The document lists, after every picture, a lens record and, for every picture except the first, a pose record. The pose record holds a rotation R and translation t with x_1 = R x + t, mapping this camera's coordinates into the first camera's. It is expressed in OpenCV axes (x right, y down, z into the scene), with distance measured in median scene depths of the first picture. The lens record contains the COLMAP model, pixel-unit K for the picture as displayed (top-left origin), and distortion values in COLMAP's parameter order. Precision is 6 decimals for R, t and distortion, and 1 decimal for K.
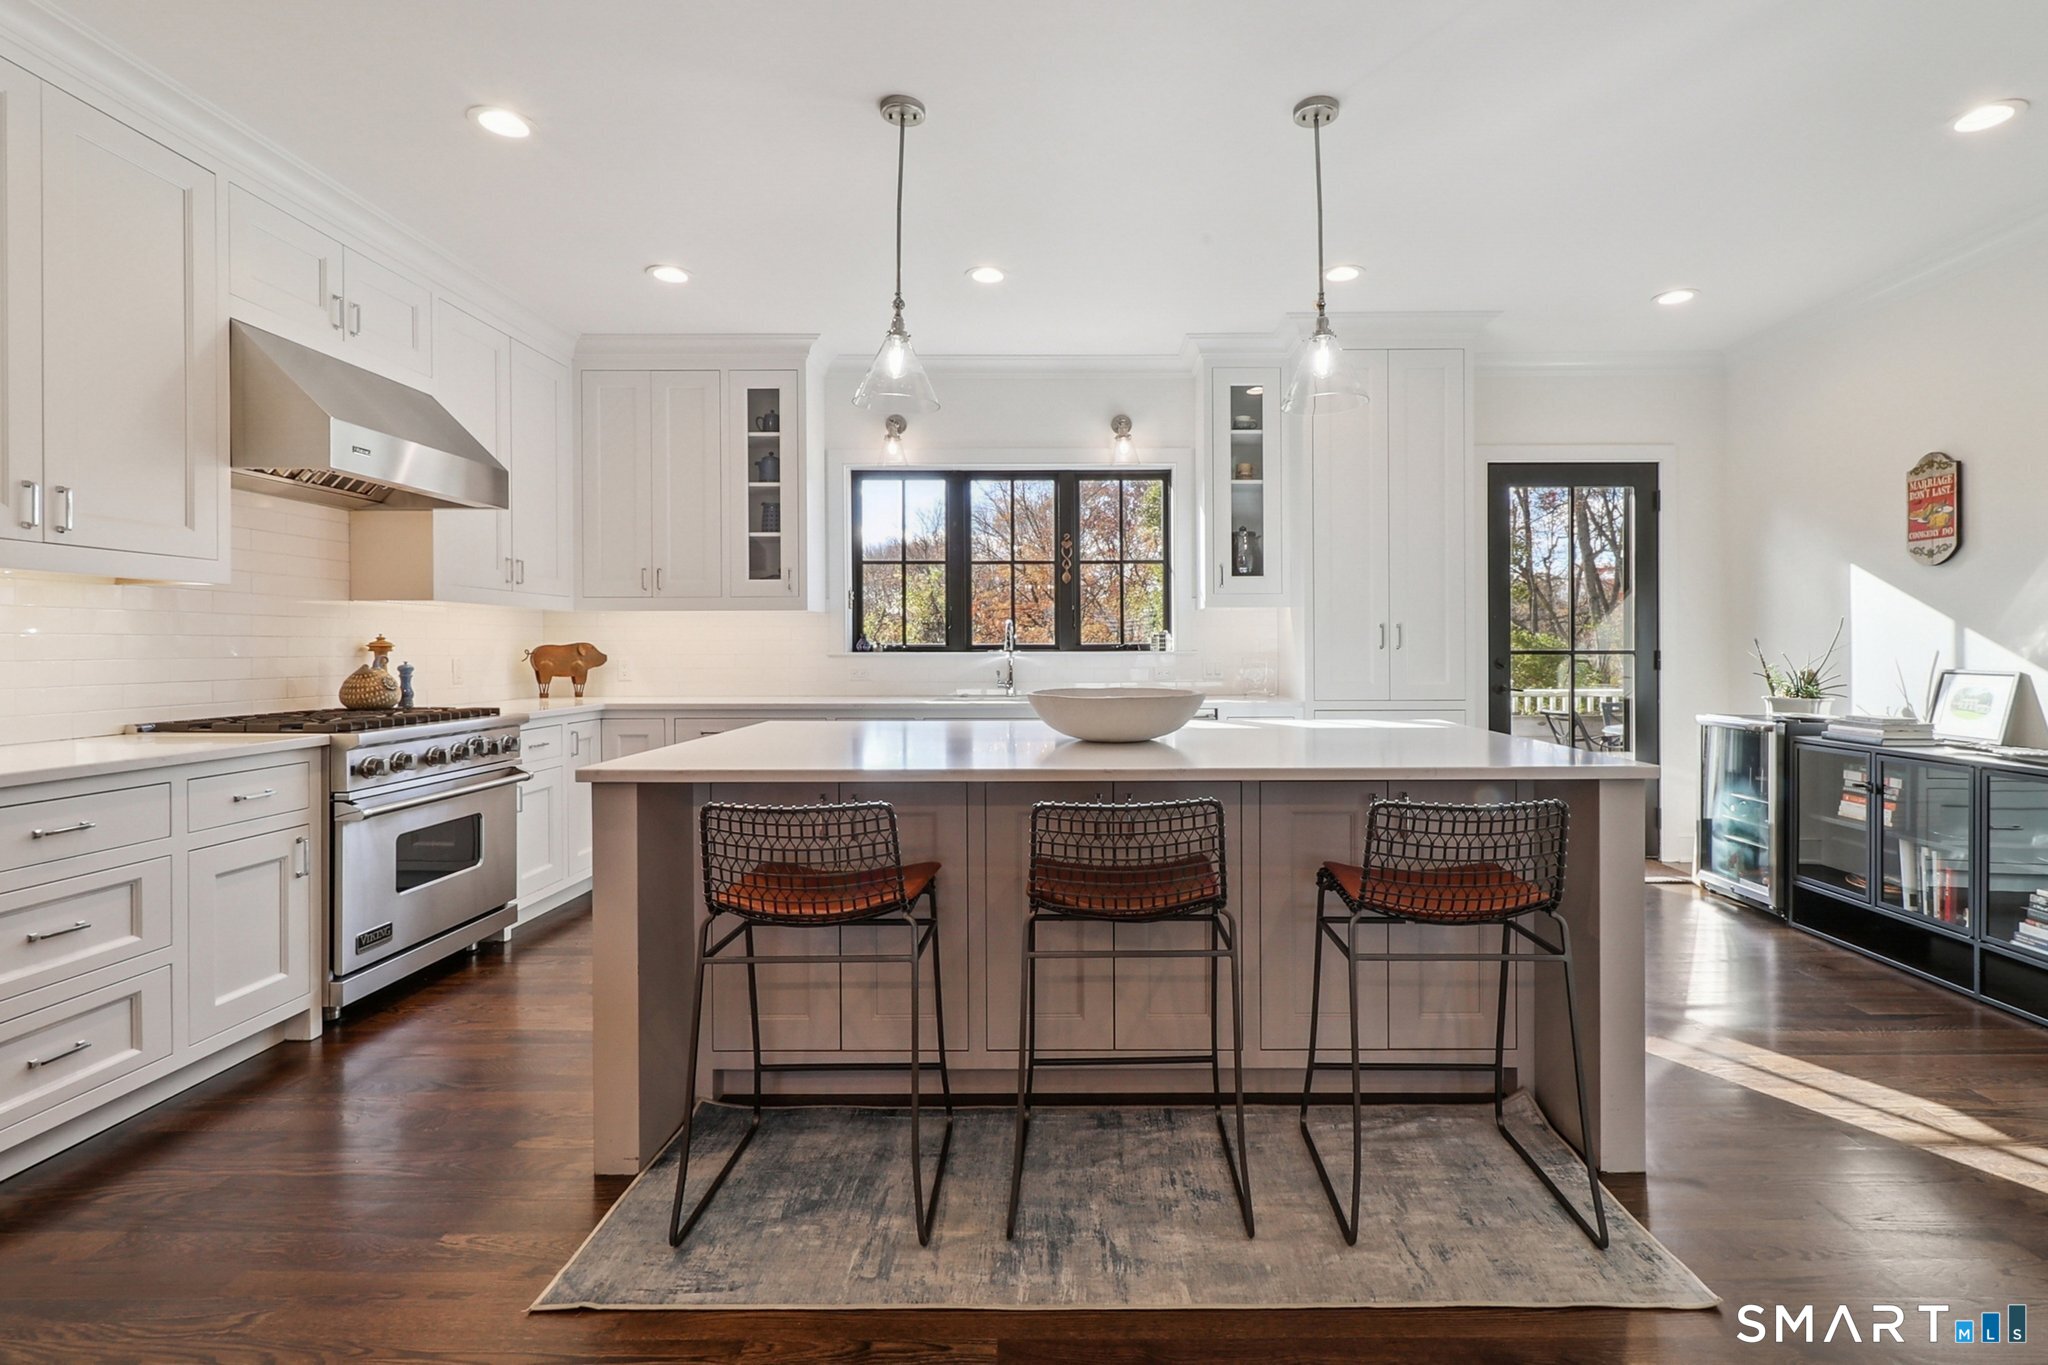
lens RADIAL K [[942.4, 0, 1079.3], [0, 942.4, 655.8], [0, 0, 1]] dist [0.008651, -0.000952]
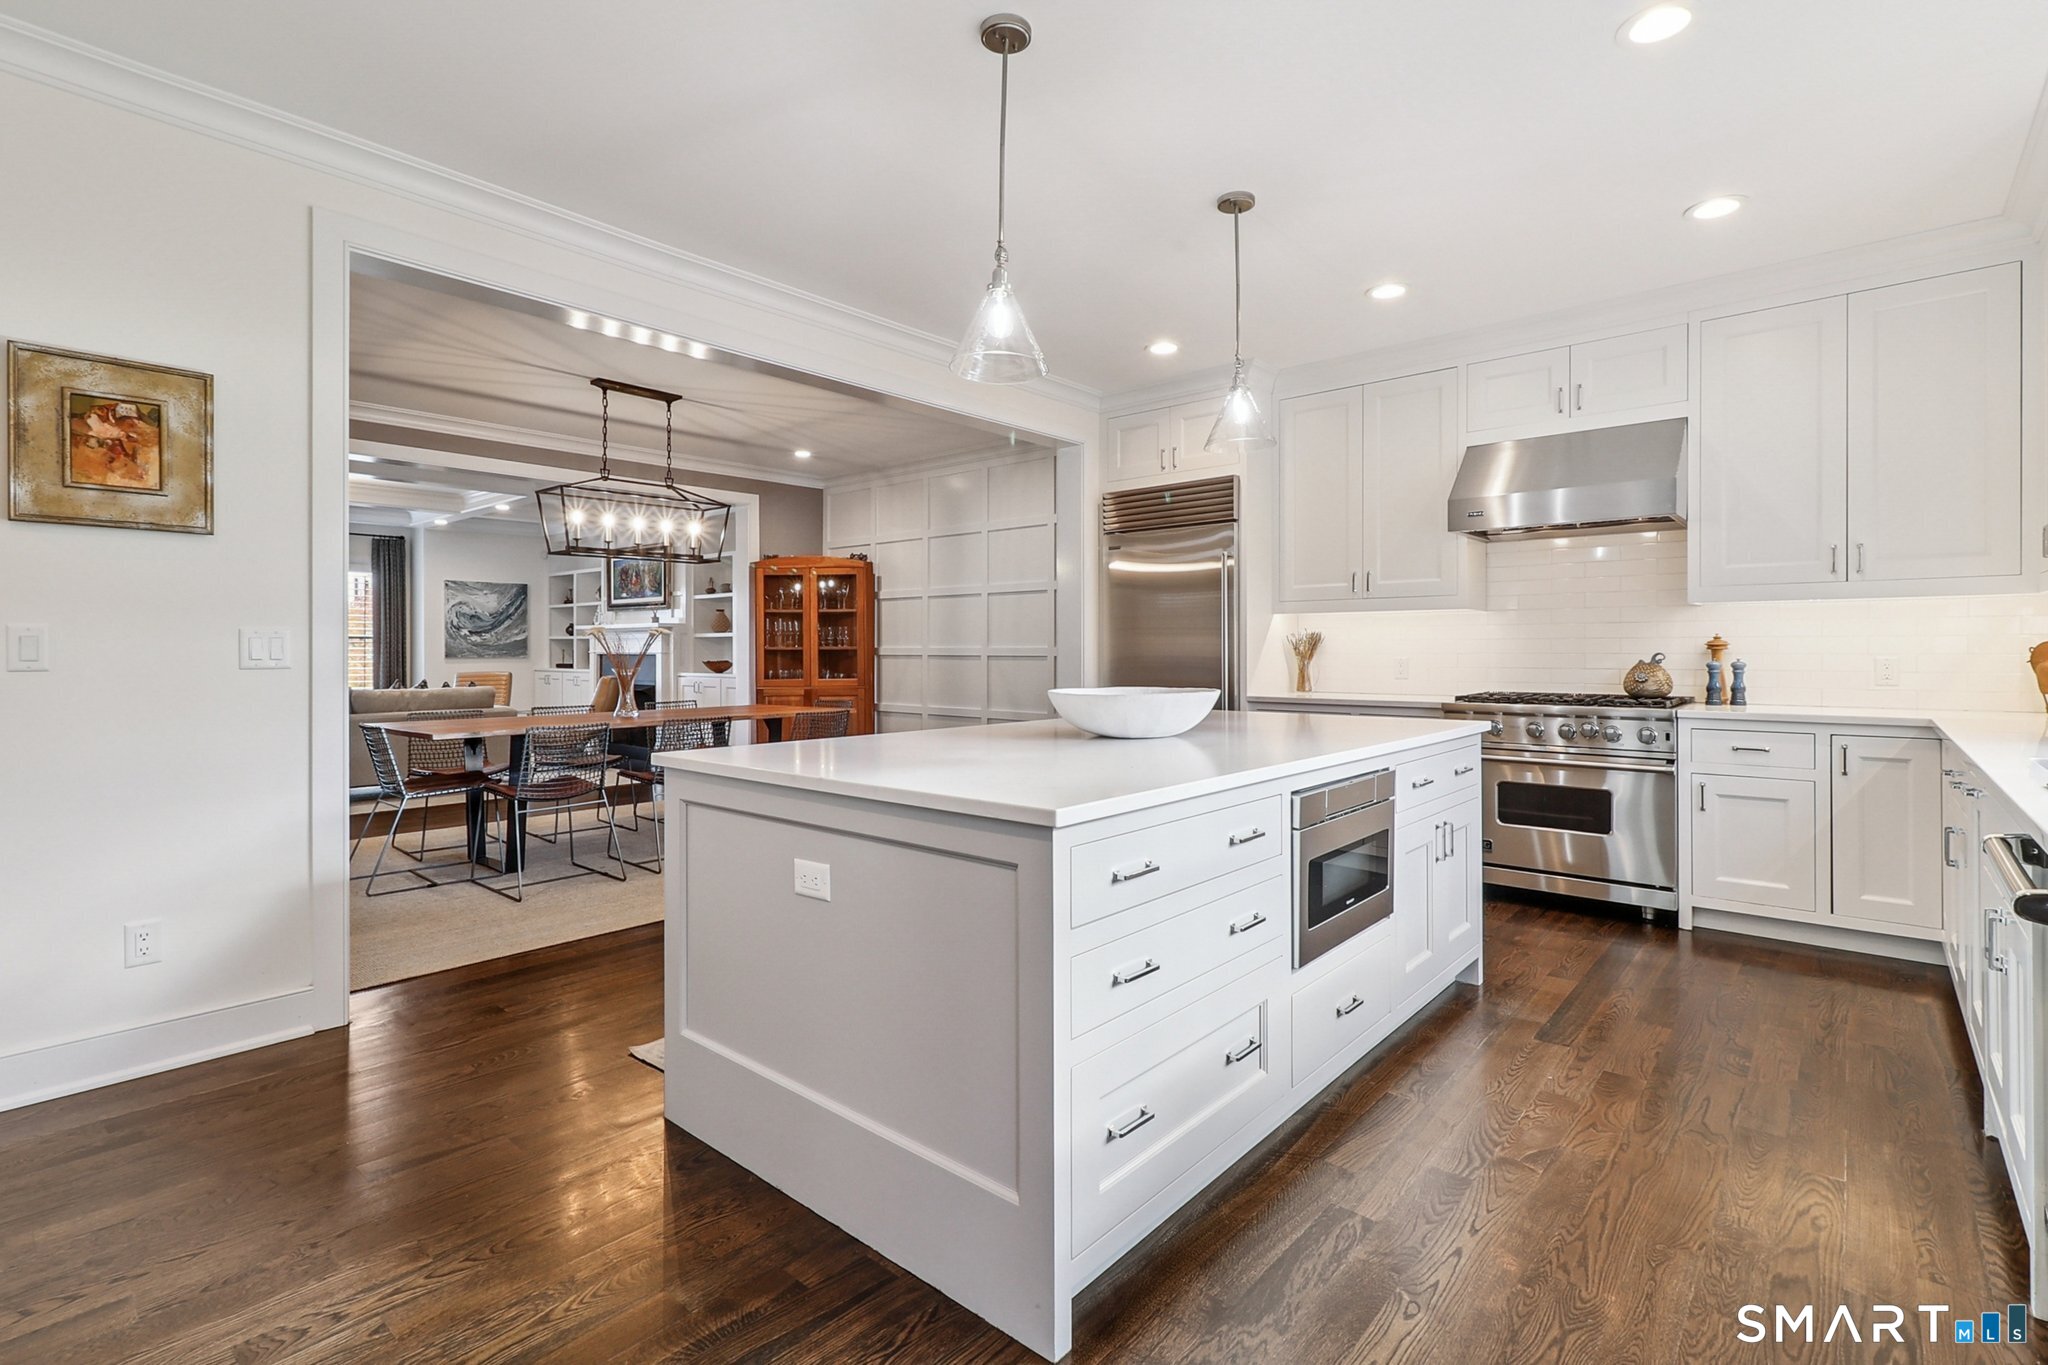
lens RADIAL K [[942.4, 0, 1024.6], [0, 942.4, 651.4], [0, 0, 1]] dist [0.008651, -0.000952]
pose [[-0.652762, 0.005902, -0.757540, 0.497159], [-0.002873, 0.999943, 0.010266, -0.008914], [0.757558, 0.008877, -0.652708, 0.859019]]
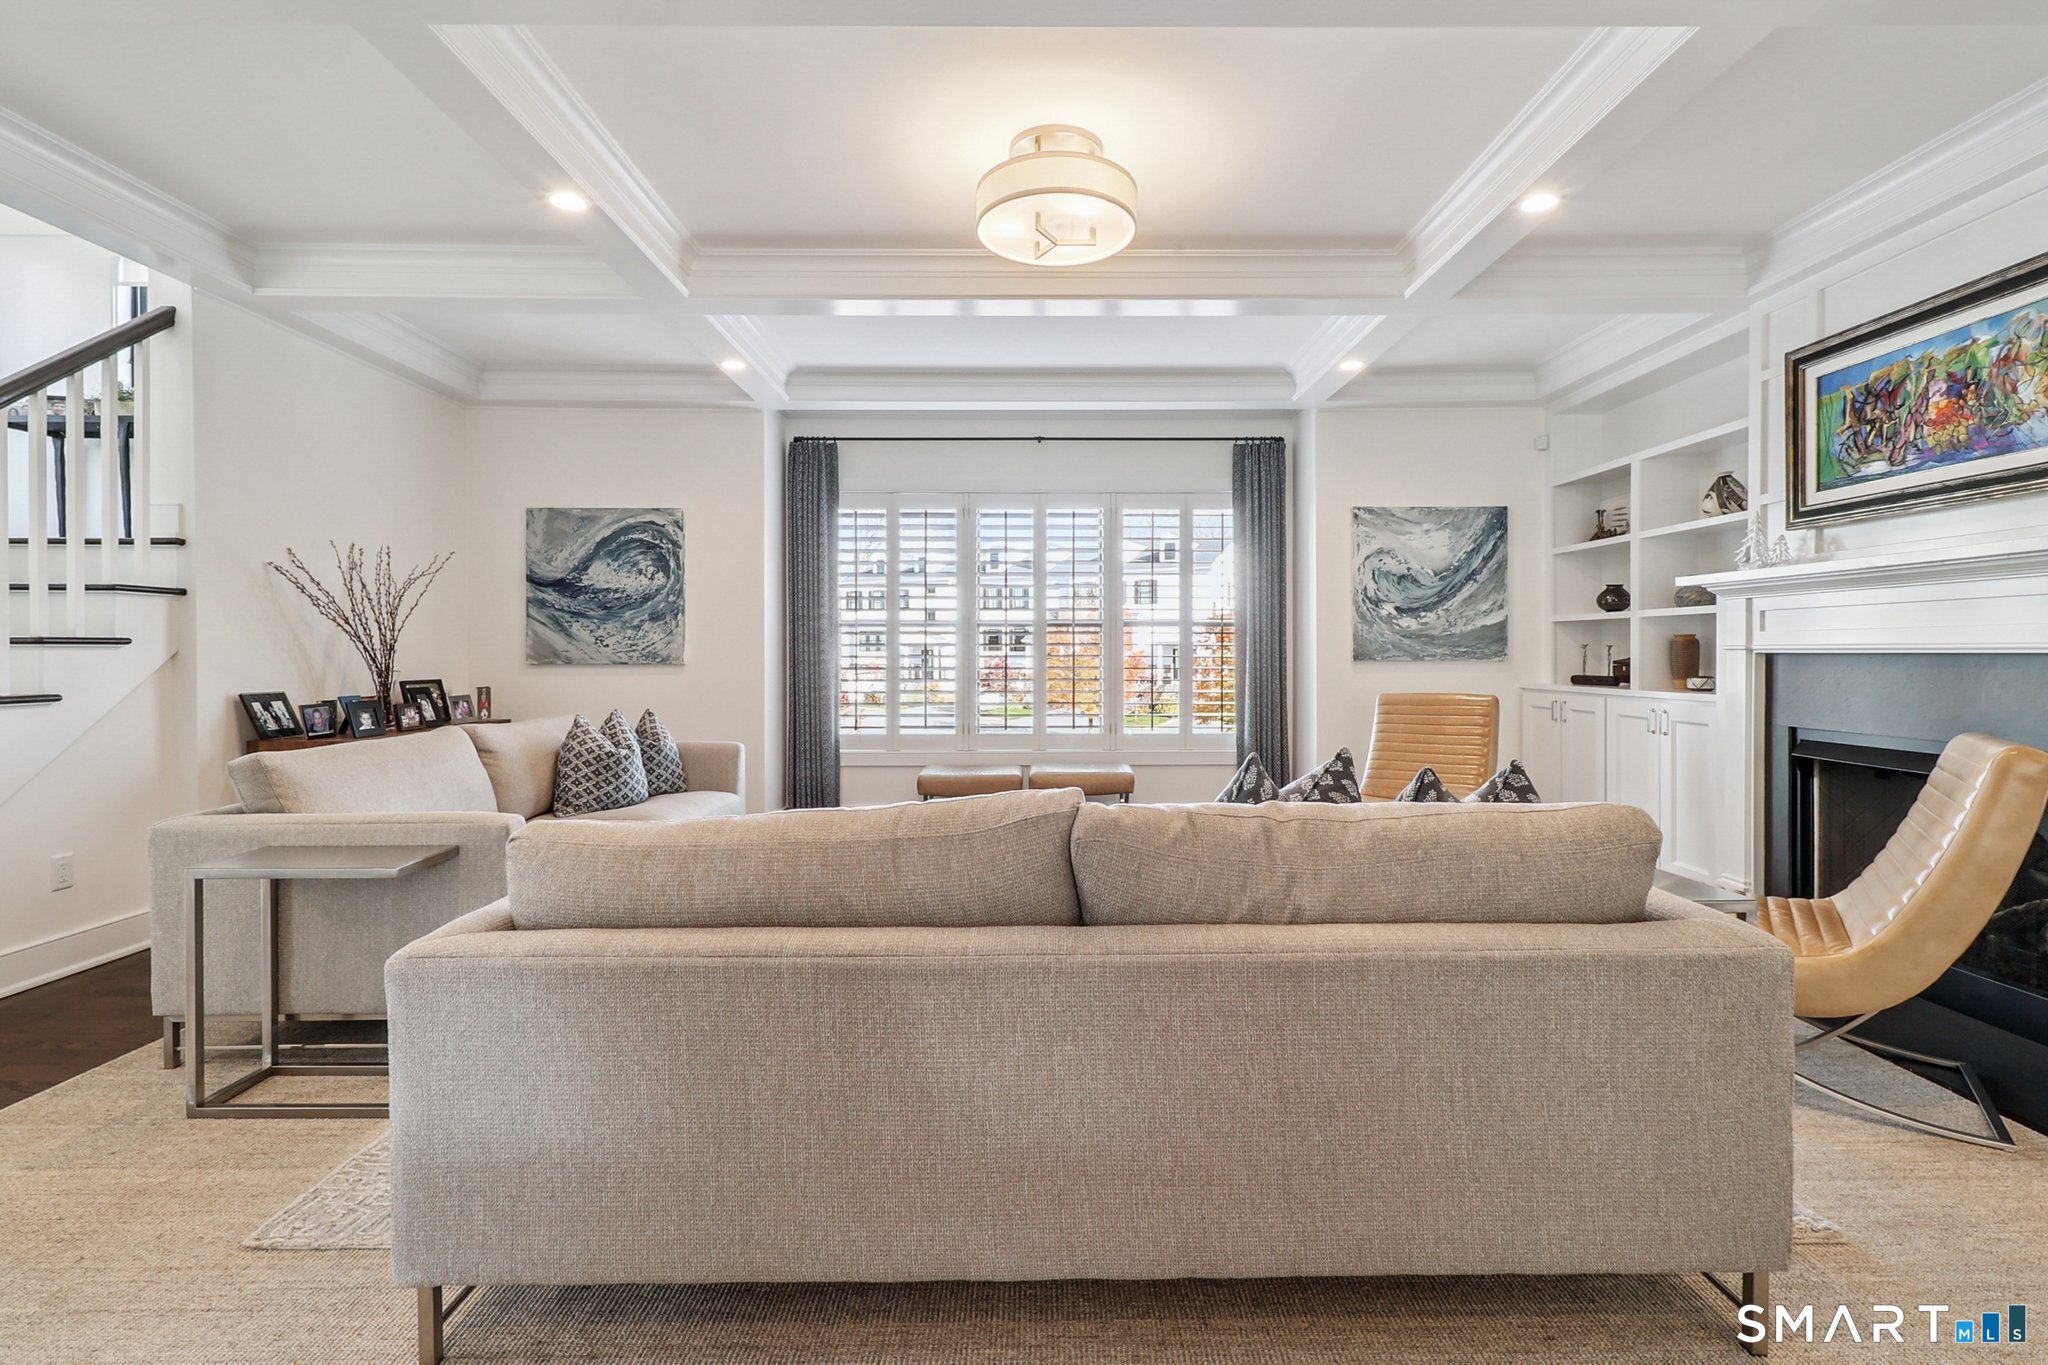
lens RADIAL K [[942.4, 0, 1032.8], [0, 942.4, 655.4], [0, 0, 1]] dist [0.008651, -0.000952]
pose [[-0.999907, 0.005703, -0.012413, 0.092403], [0.005572, 0.999928, 0.010592, 0.011855], [0.012472, 0.010522, -0.999867, -0.521430]]
